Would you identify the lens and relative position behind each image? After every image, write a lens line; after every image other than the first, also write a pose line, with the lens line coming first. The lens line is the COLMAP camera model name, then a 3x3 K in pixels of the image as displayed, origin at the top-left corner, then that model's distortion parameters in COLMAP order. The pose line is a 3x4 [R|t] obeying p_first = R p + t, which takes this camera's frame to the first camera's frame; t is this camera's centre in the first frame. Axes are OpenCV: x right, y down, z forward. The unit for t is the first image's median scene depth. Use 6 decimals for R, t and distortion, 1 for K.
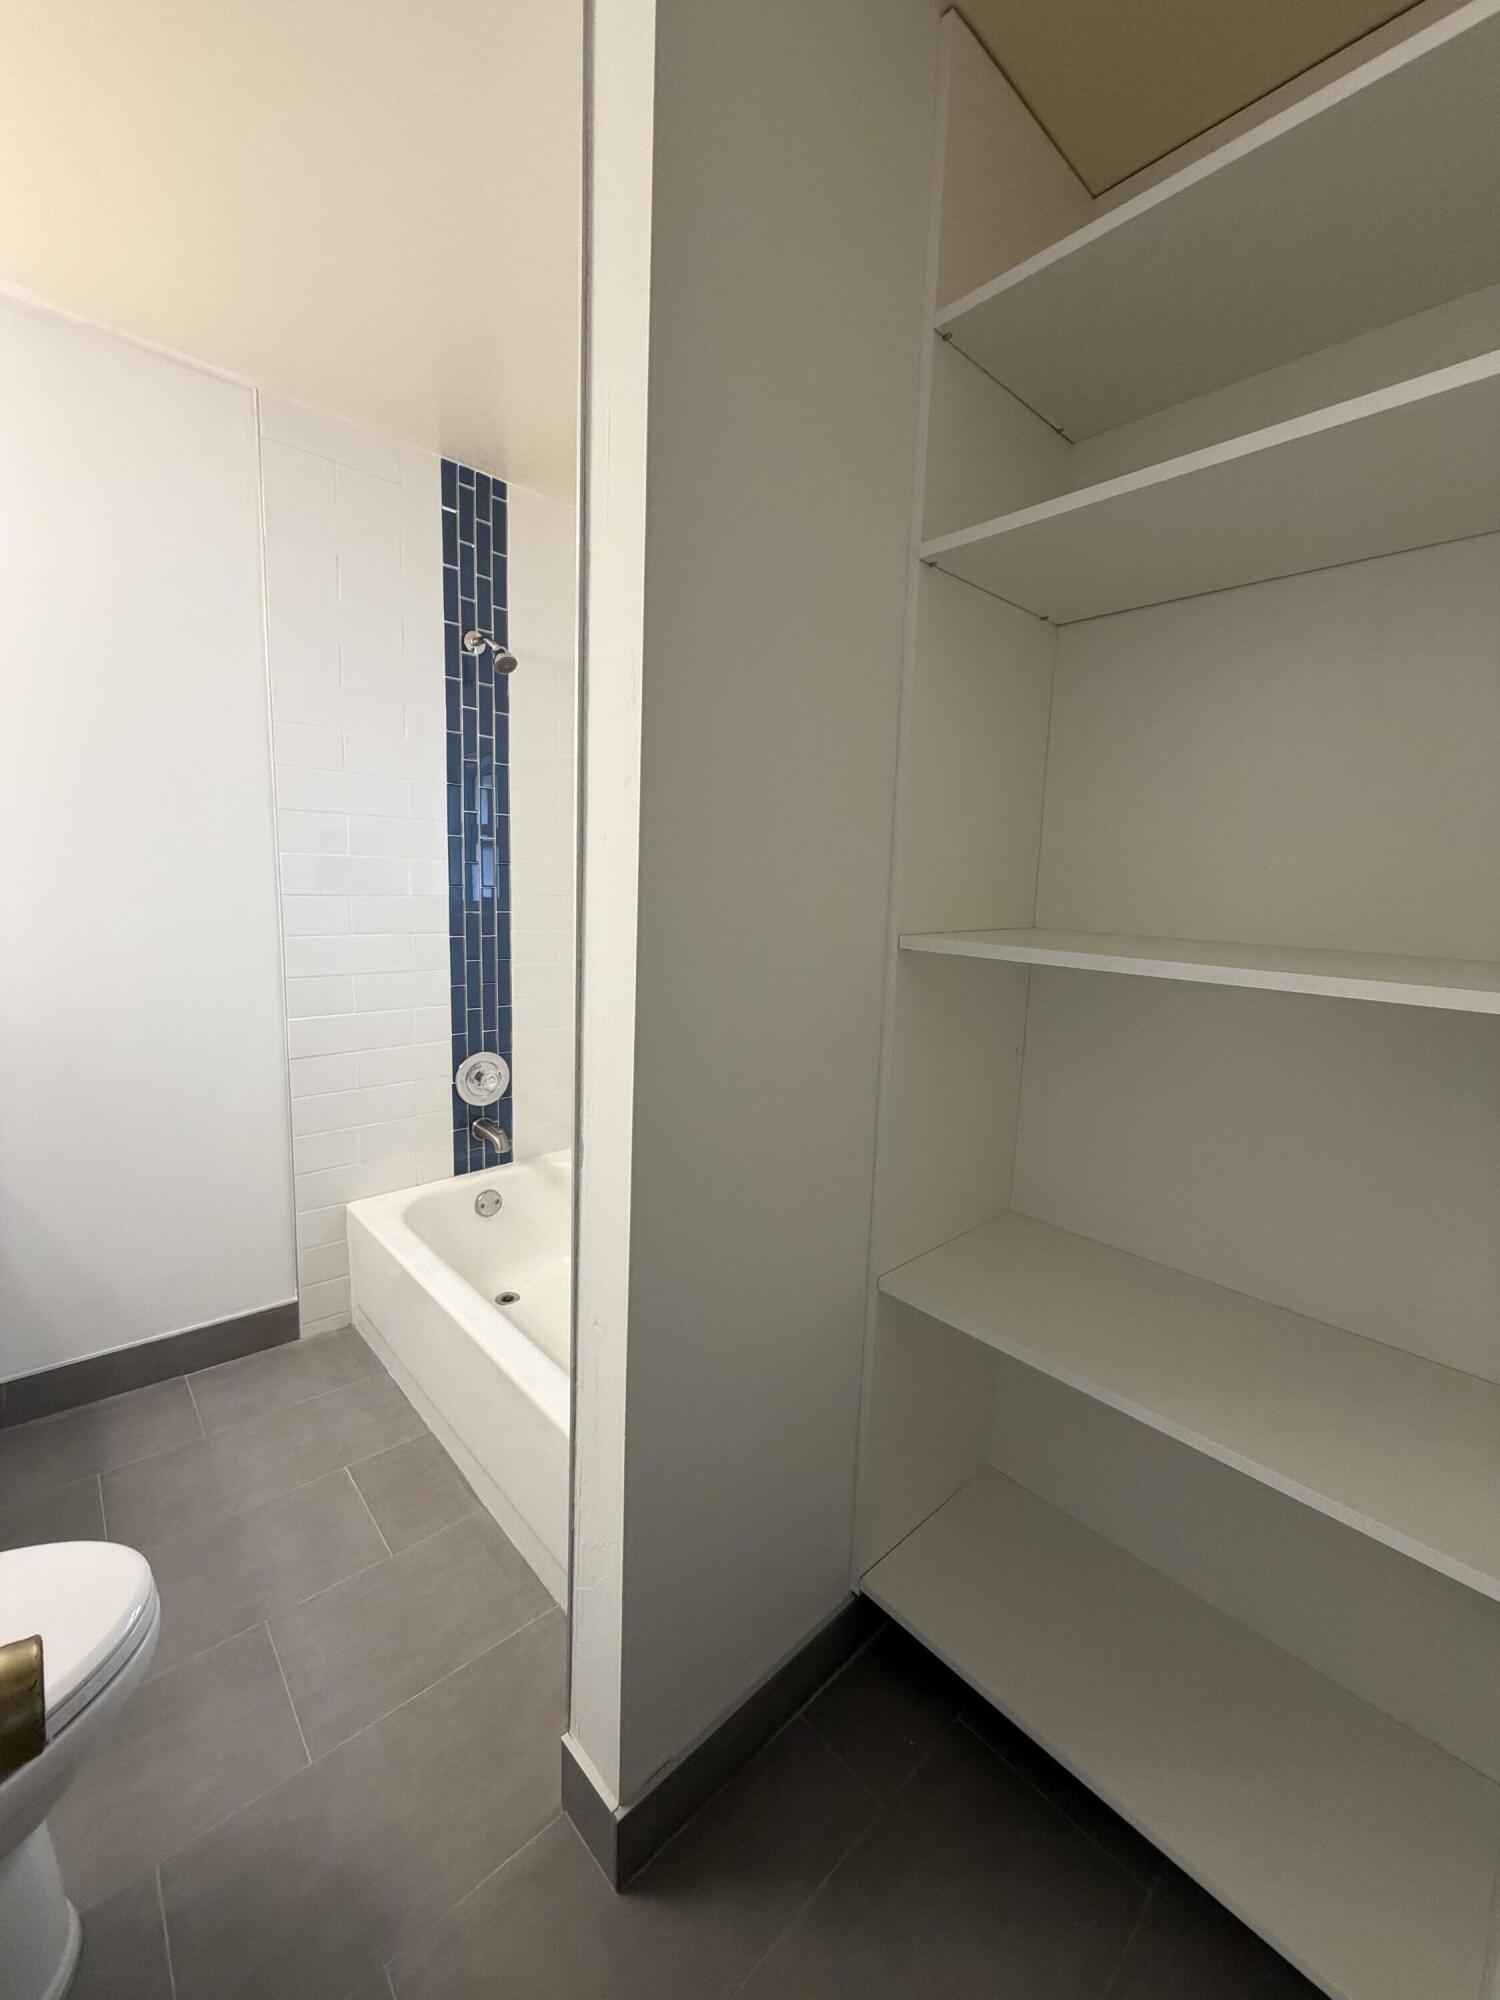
lens RADIAL K [[797.0, 0, 745.7], [0, 797.0, 996.8], [0, 0, 1]] dist [0.001076, 0.000396]
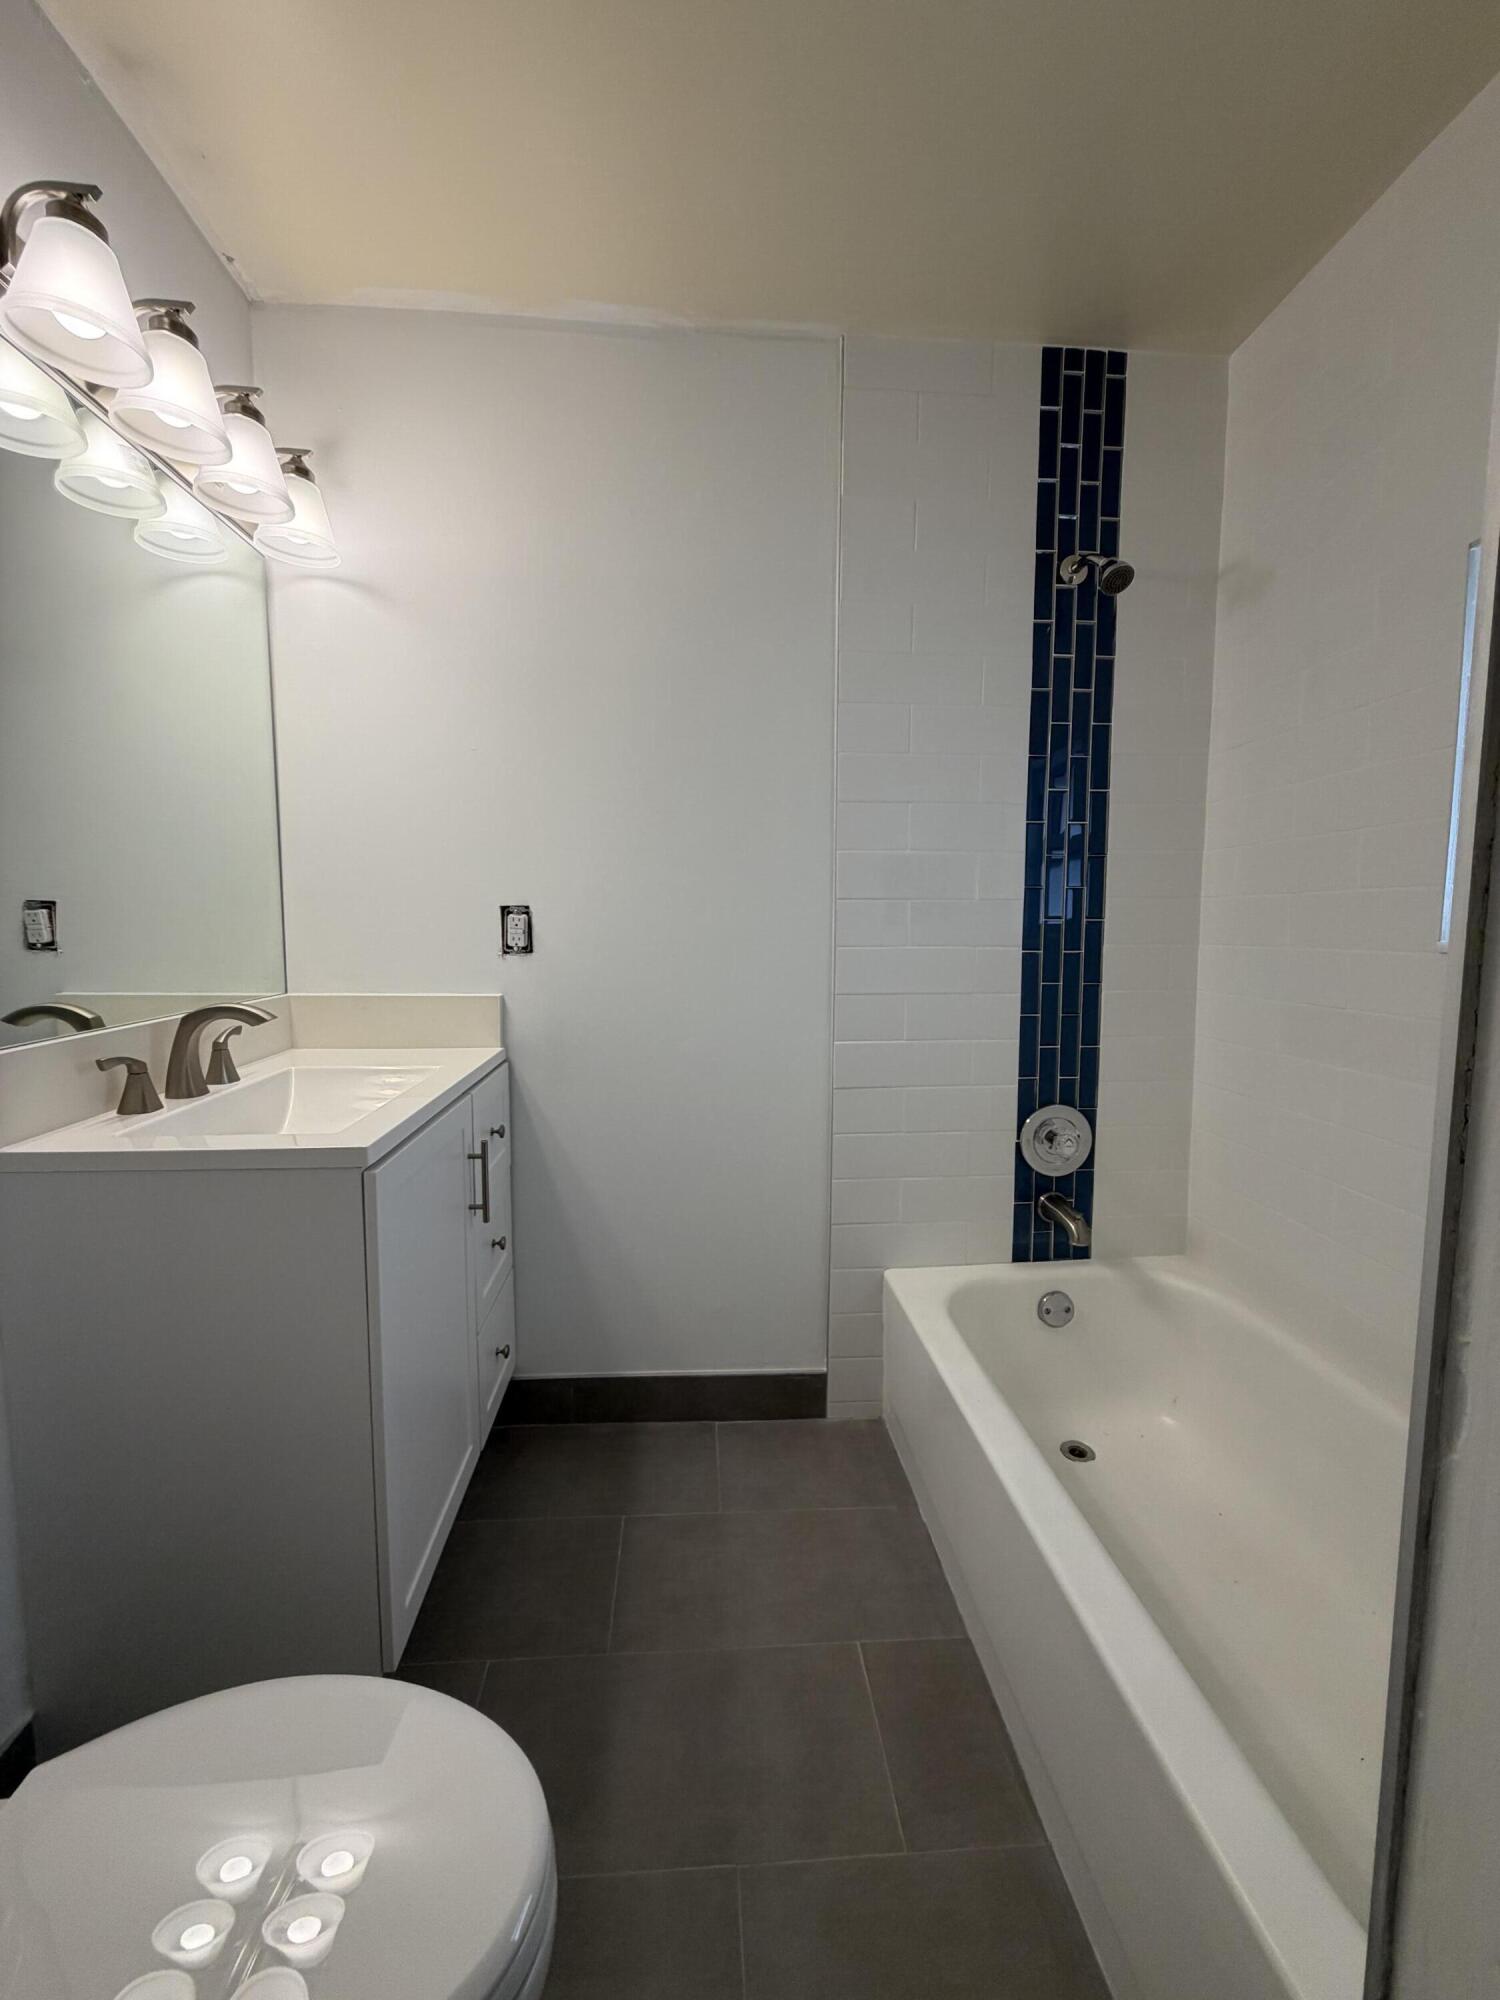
lens RADIAL K [[797.0, 0, 747.1], [0, 797.0, 995.2], [0, 0, 1]] dist [0.001076, 0.000396]
pose [[0.785944, 0.019245, -0.617998, -0.103388], [-0.065117, 0.996533, -0.051781, 0.025889], [0.614859, 0.080939, 0.784473, 0.233809]]
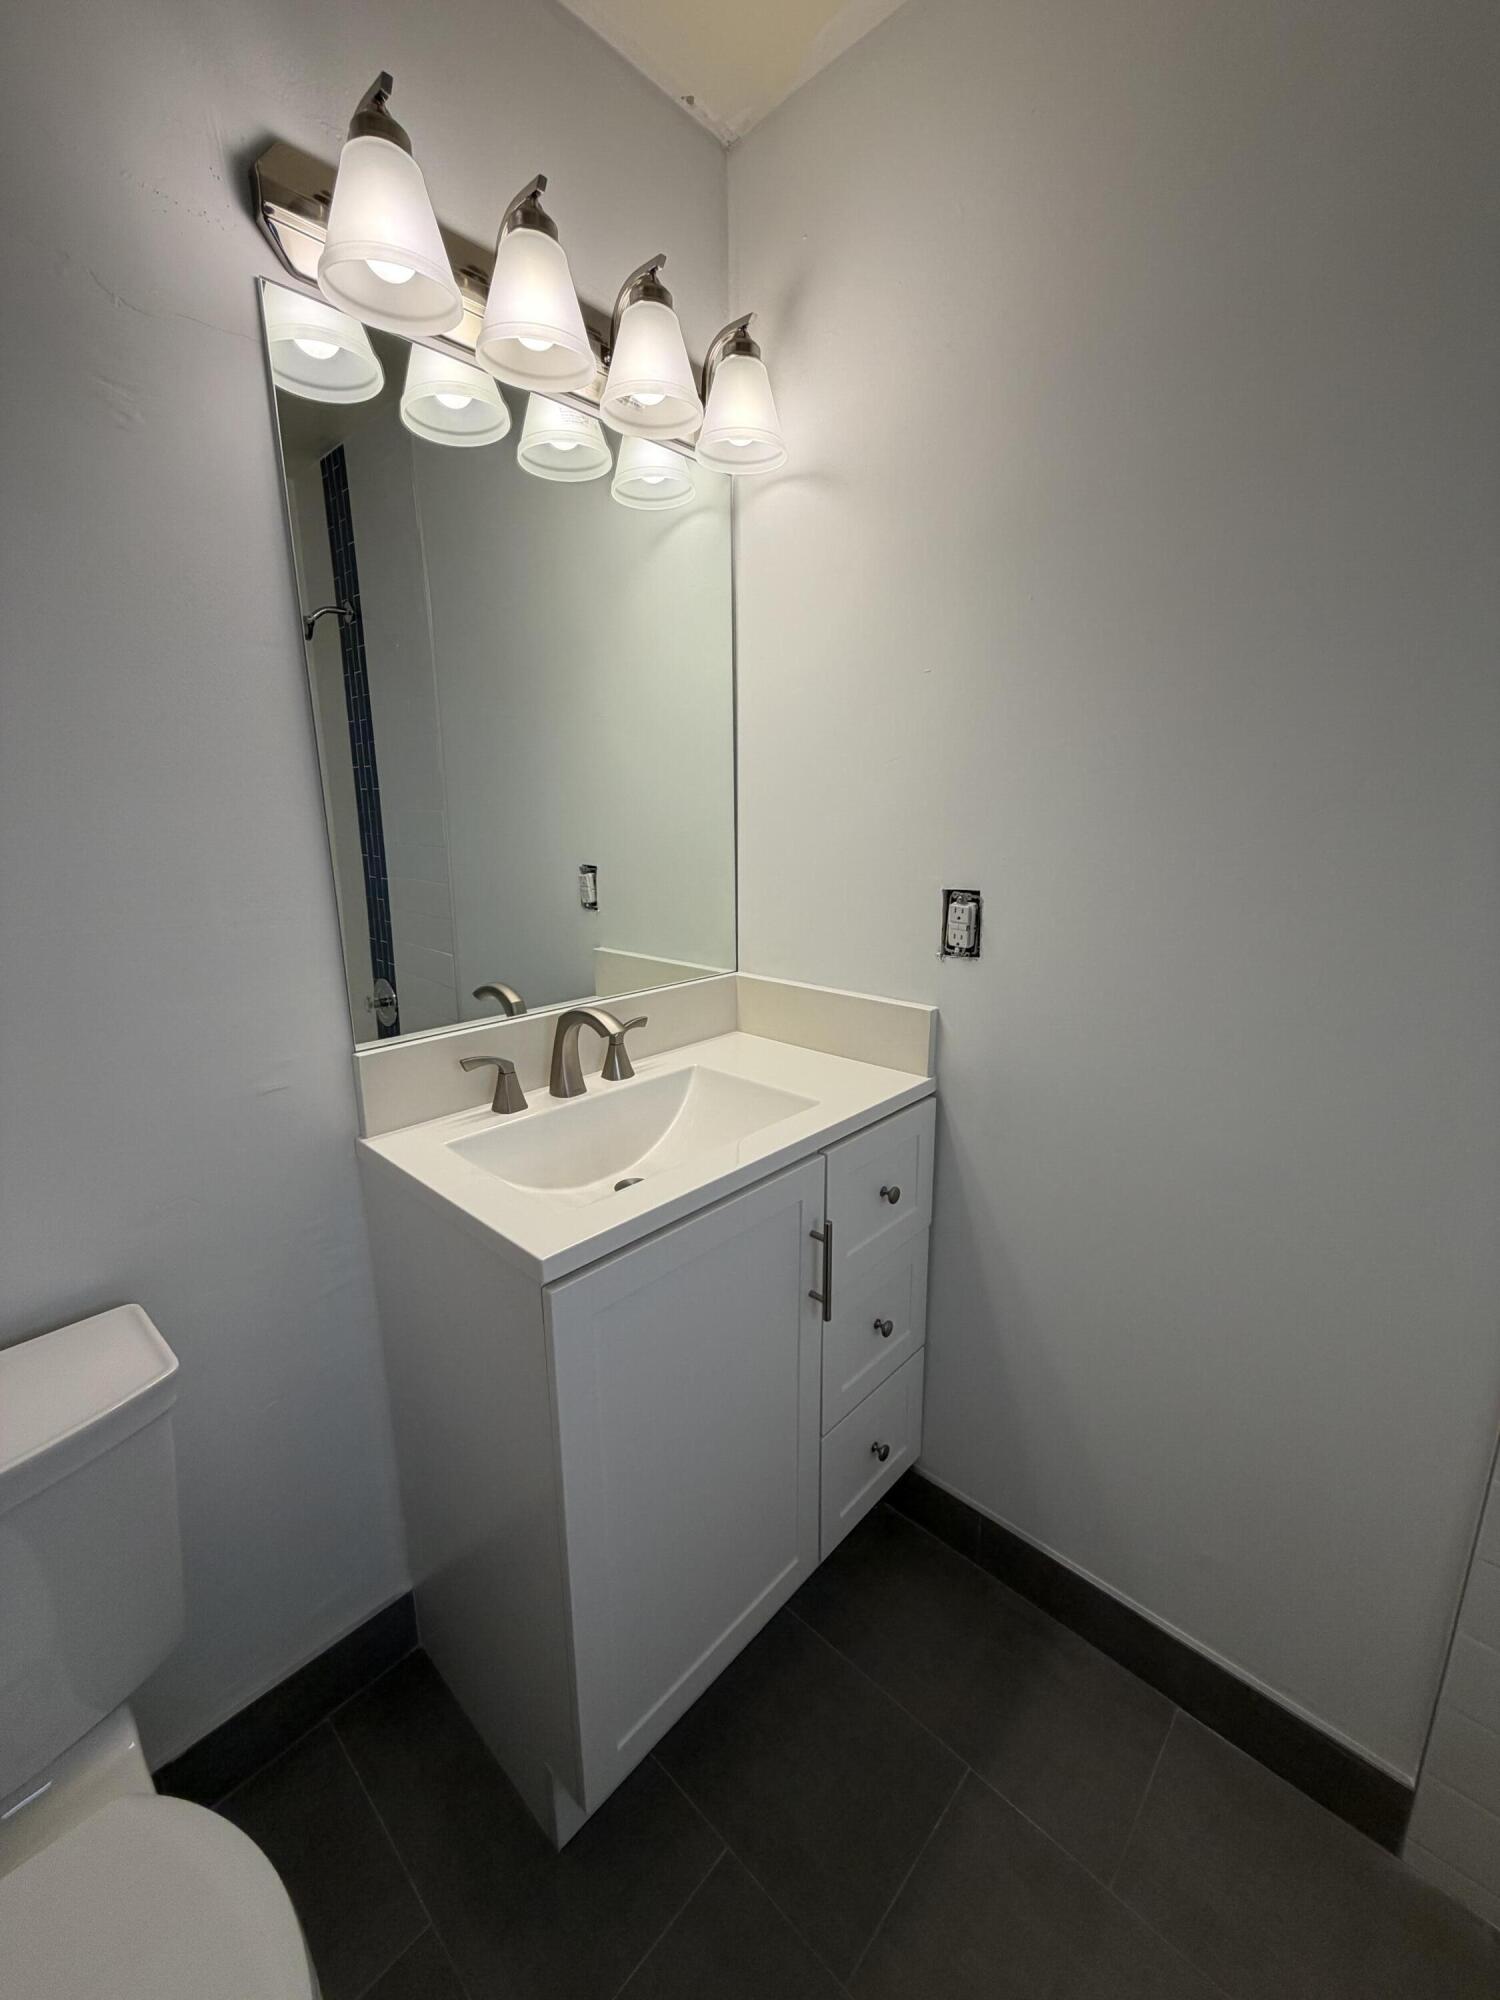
lens RADIAL K [[797.0, 0, 747.3], [0, 797.0, 996.2], [0, 0, 1]] dist [0.001076, 0.000396]
pose [[0.082804, 0.174149, -0.981232, -0.213000], [-0.141784, 0.976656, 0.161372, -0.081673], [0.986428, 0.125761, 0.105563, 0.496563]]
